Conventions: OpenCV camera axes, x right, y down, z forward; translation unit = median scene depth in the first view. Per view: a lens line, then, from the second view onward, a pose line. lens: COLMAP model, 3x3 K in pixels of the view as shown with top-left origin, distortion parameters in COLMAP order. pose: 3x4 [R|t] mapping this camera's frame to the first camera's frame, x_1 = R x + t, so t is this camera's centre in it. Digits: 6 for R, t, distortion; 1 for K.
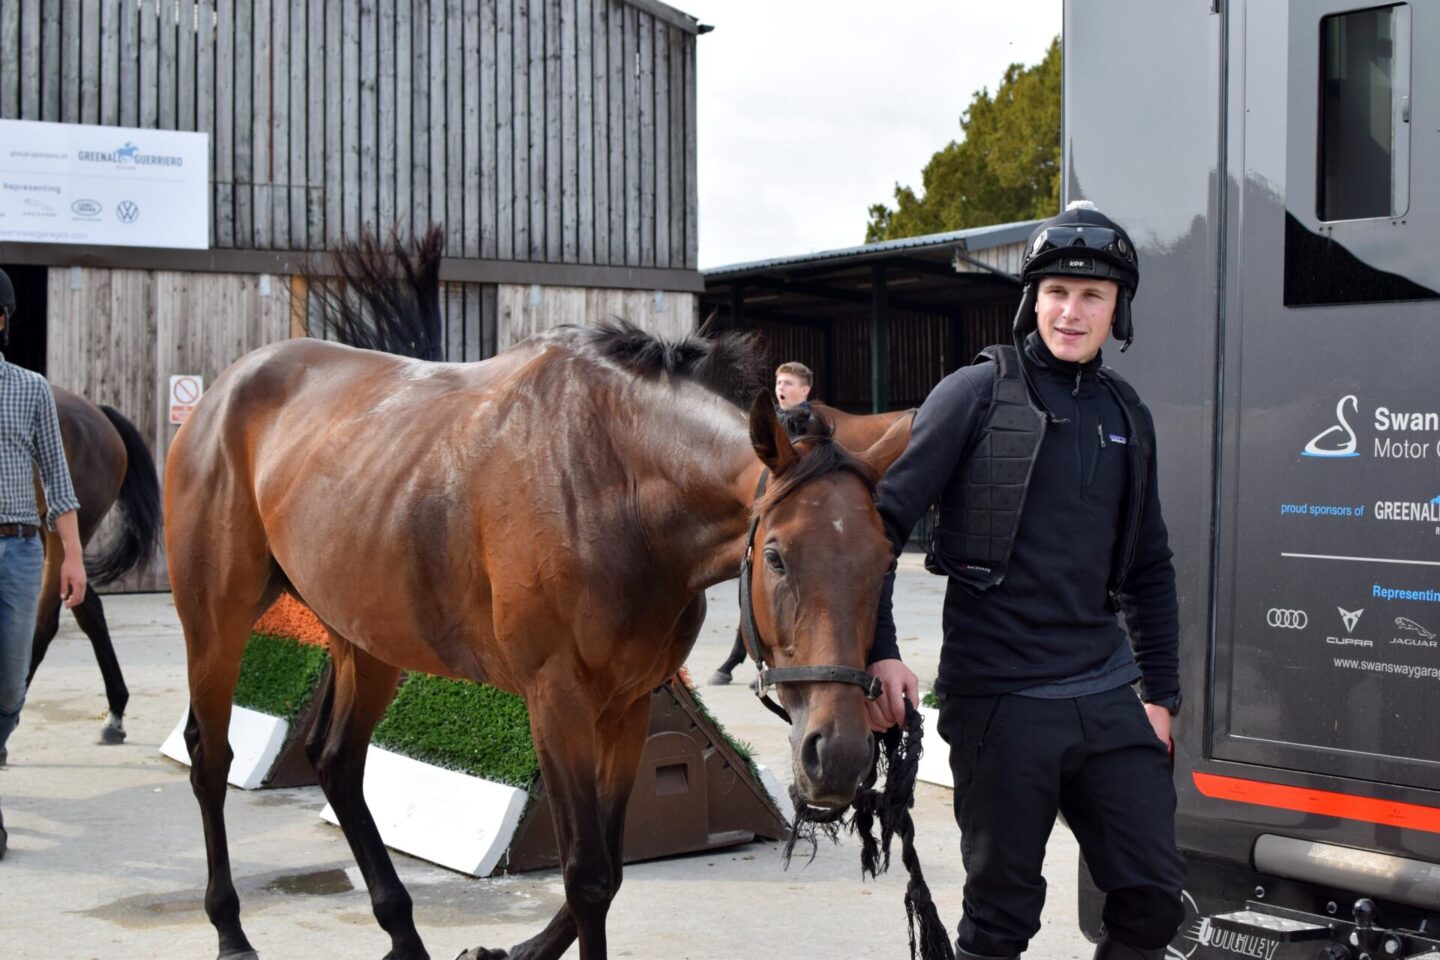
lens RADIAL K [[2526.1, 0, 720.0], [0, 2526.1, 480.0], [0, 0, 1]] dist [-0.191493, 0.229652]
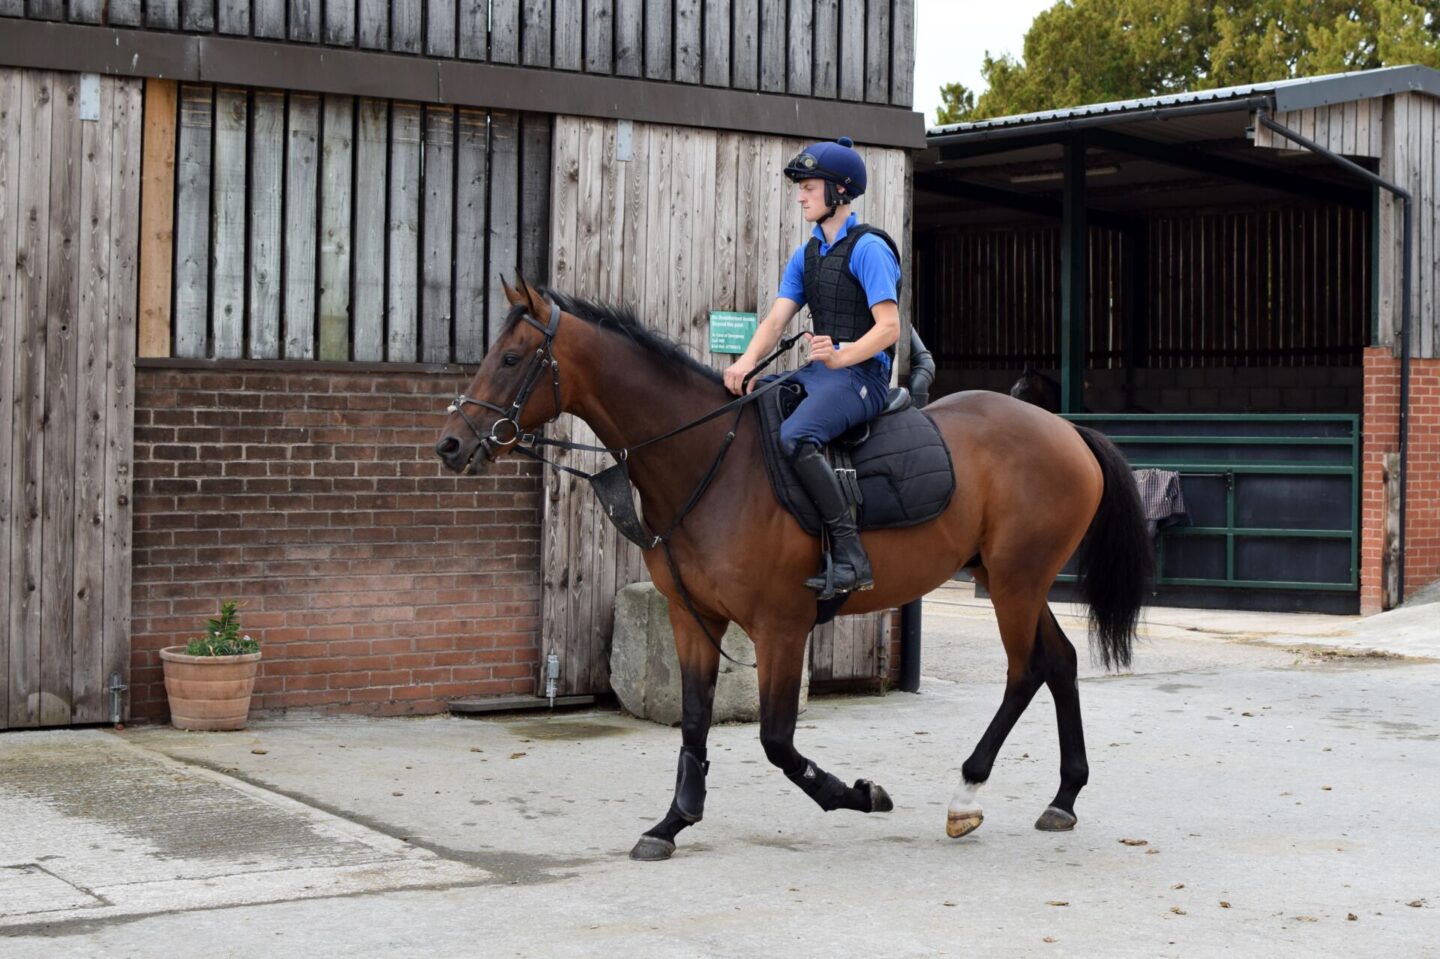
lens RADIAL K [[2526.1, 0, 720.0], [0, 2526.1, 479.5], [0, 0, 1]] dist [-0.191493, 0.229652]
pose [[0.998141, 0.015448, 0.058960, -0.082193], [-0.016737, 0.999630, 0.021424, -0.015700], [-0.058608, -0.022371, 0.998030, 0.482184]]
